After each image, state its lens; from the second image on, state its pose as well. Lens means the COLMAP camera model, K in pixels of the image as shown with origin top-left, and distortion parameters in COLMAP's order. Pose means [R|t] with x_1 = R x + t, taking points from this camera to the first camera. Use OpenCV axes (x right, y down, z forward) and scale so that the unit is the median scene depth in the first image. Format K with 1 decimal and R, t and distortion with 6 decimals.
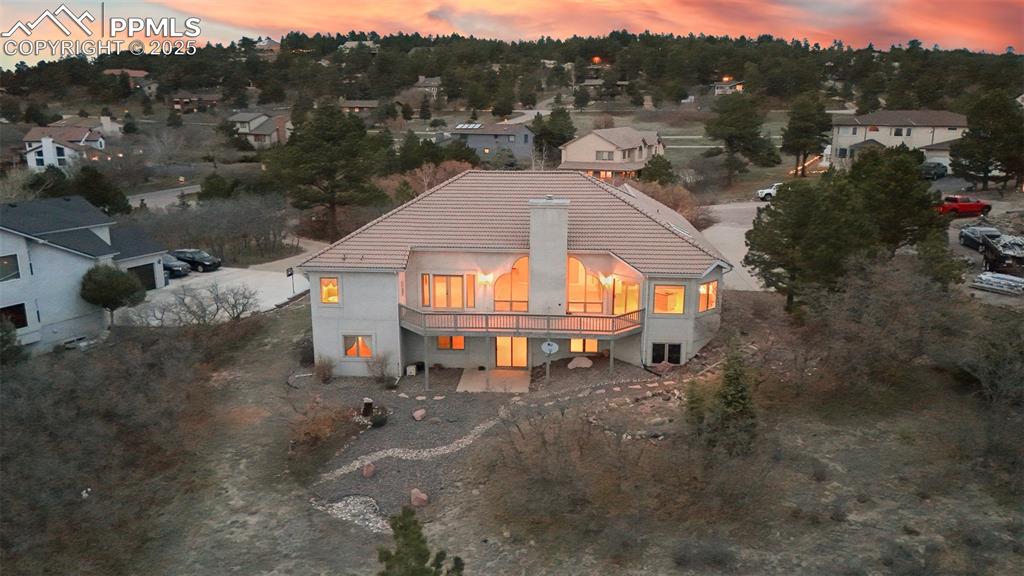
lens RADIAL K [[741.3, 0, 516.5], [0, 741.3, 285.9], [0, 0, 1]] dist [0.072405, -0.081293]
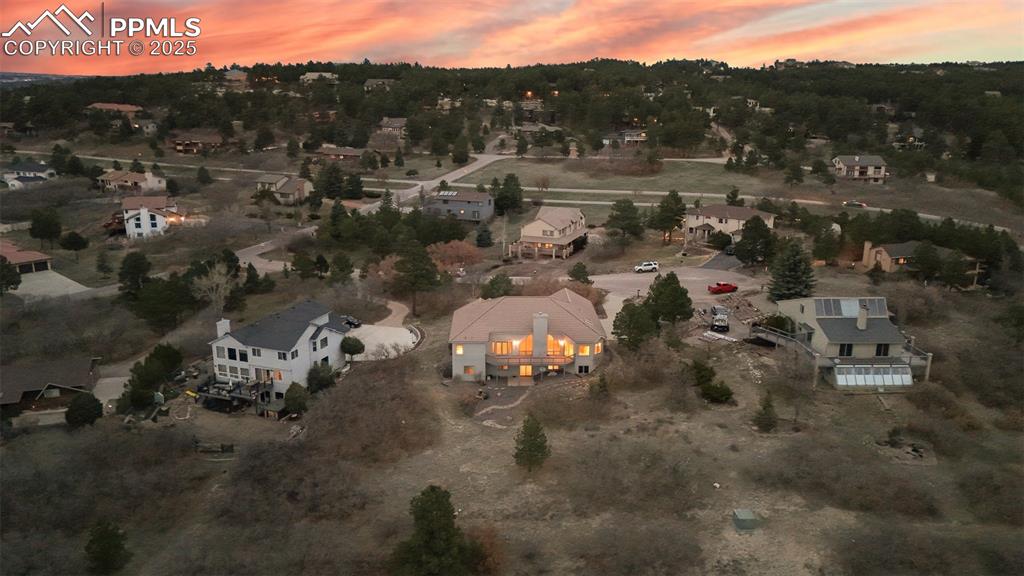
lens RADIAL K [[741.3, 0, 516.5], [0, 741.3, 285.9], [0, 0, 1]] dist [0.072405, -0.081293]
pose [[0.995234, -0.019174, 0.095612, -0.285303], [0.017098, 0.999601, 0.022492, -0.268937], [-0.096005, -0.020750, 0.995165, -1.609534]]
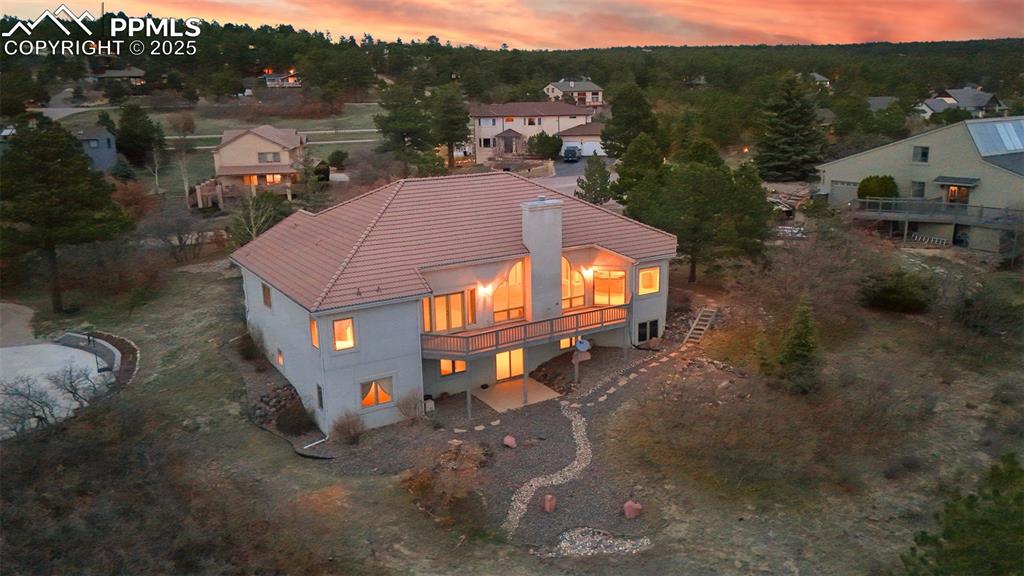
lens RADIAL K [[783.3, 0, 512.0], [0, 783.3, 288.0], [0, 0, 1]] dist [0.053161, -0.006143]
pose [[0.809425, -0.159263, 0.565213, -0.567124], [0.159434, 0.985967, 0.049500, -0.056104], [-0.565165, 0.050048, 0.823459, 0.158591]]
